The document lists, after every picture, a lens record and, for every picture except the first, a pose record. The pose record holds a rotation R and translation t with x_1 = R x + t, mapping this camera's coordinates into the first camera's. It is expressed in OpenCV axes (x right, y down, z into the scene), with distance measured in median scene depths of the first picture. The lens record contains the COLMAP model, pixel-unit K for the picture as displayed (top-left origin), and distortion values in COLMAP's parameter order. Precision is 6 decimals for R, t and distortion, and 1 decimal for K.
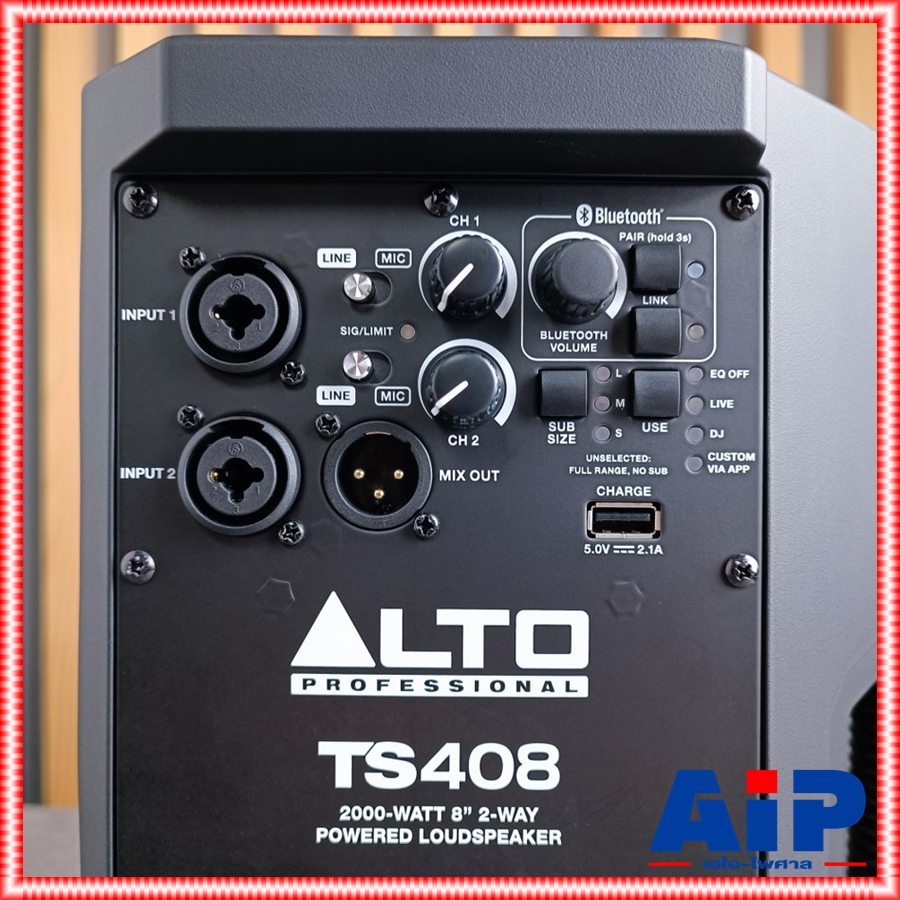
lens RADIAL K [[943.4, 0, 446.0], [0, 943.4, 445.4], [0, 0, 1]] dist [0.002755, 0.000000]
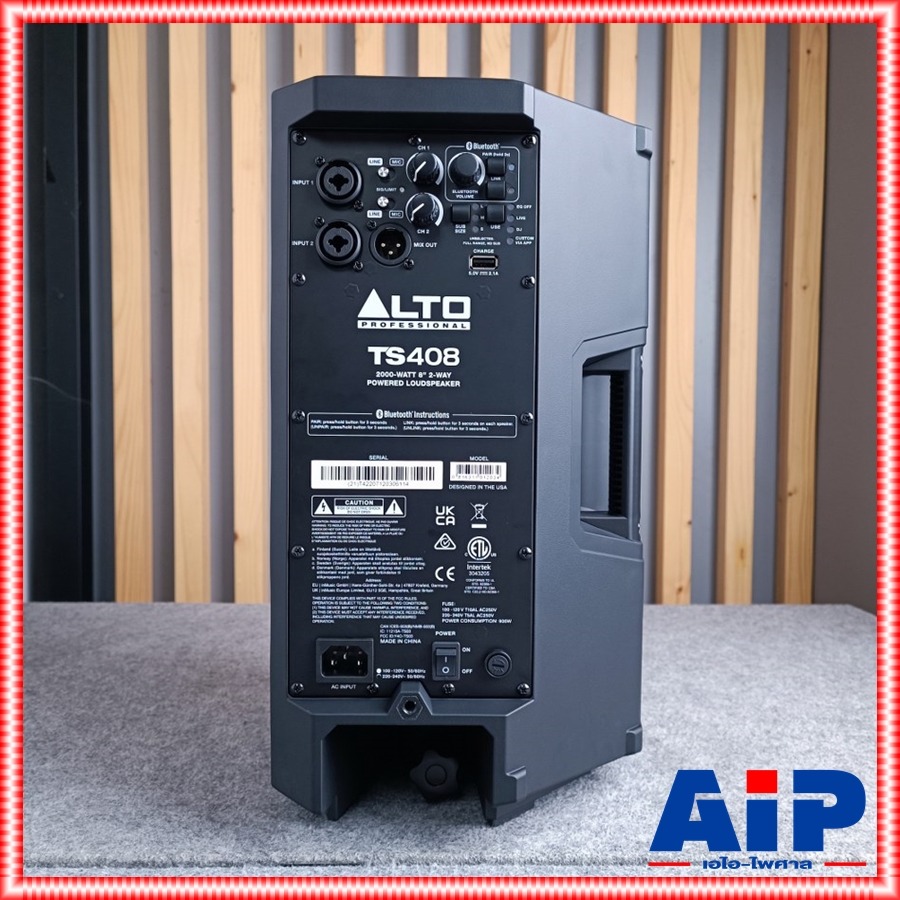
lens RADIAL K [[943.4, 0, 446.0], [0, 943.4, 451.4], [0, 0, 1]] dist [0.002755, 0.000000]
pose [[0.999821, 0.001967, 0.018815, 0.033804], [-0.002579, 0.999467, 0.032548, 0.522229], [-0.018740, -0.032591, 0.999293, -1.655067]]
